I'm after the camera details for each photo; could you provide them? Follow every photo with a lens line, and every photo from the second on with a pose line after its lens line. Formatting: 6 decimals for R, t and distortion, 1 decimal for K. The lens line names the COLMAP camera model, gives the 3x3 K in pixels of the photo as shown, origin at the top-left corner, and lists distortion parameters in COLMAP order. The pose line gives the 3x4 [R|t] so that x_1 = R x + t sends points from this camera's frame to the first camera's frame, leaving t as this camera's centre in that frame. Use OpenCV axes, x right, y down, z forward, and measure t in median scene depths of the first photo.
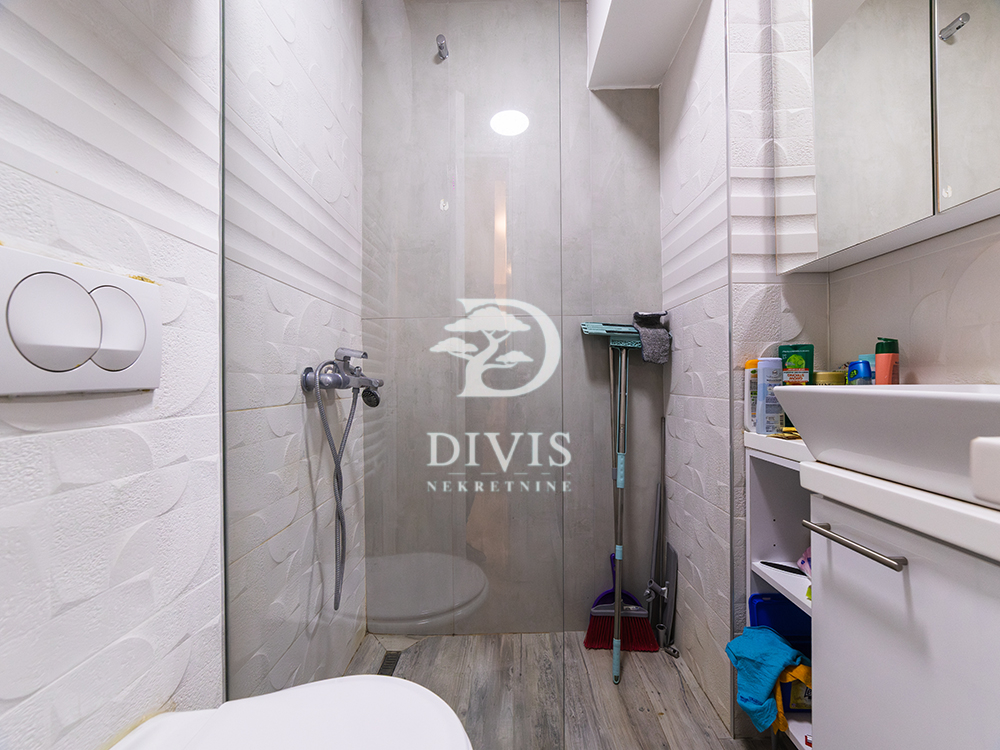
lens RADIAL K [[381.9, 0, 507.3], [0, 381.9, 378.7], [0, 0, 1]] dist [-0.019339, 0.005977]
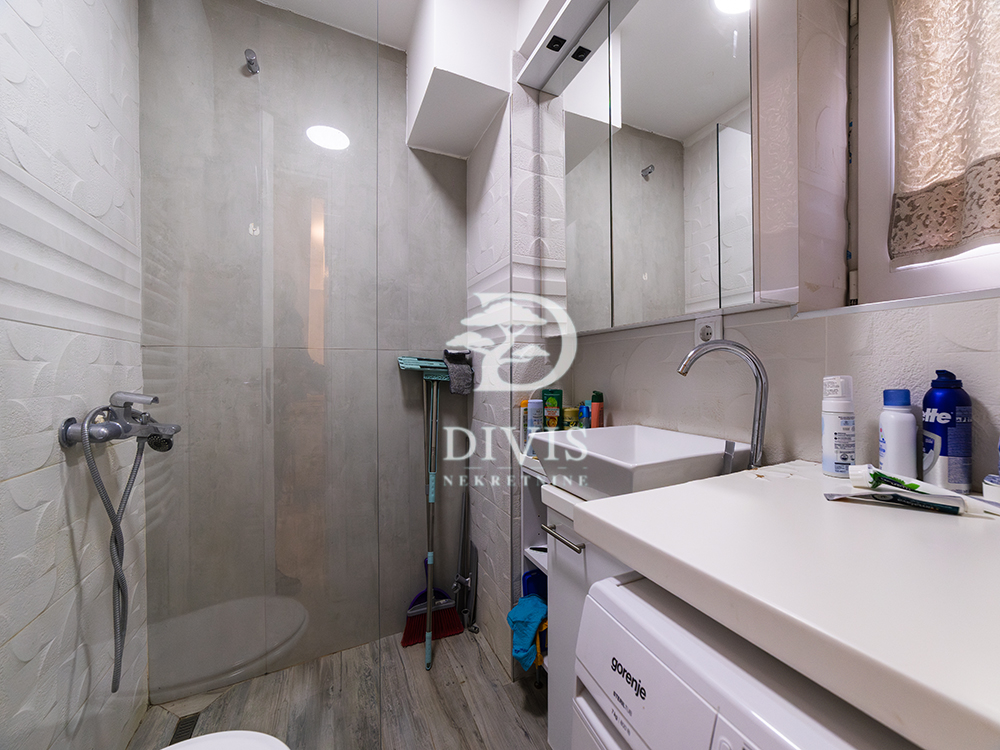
lens RADIAL K [[381.9, 0, 505.3], [0, 381.9, 371.9], [0, 0, 1]] dist [-0.019339, 0.005977]
pose [[0.901257, 0.001429, 0.433283, -0.008782], [-0.003126, 0.999990, 0.003203, -0.126531], [-0.433274, -0.004242, 0.901252, -0.163001]]
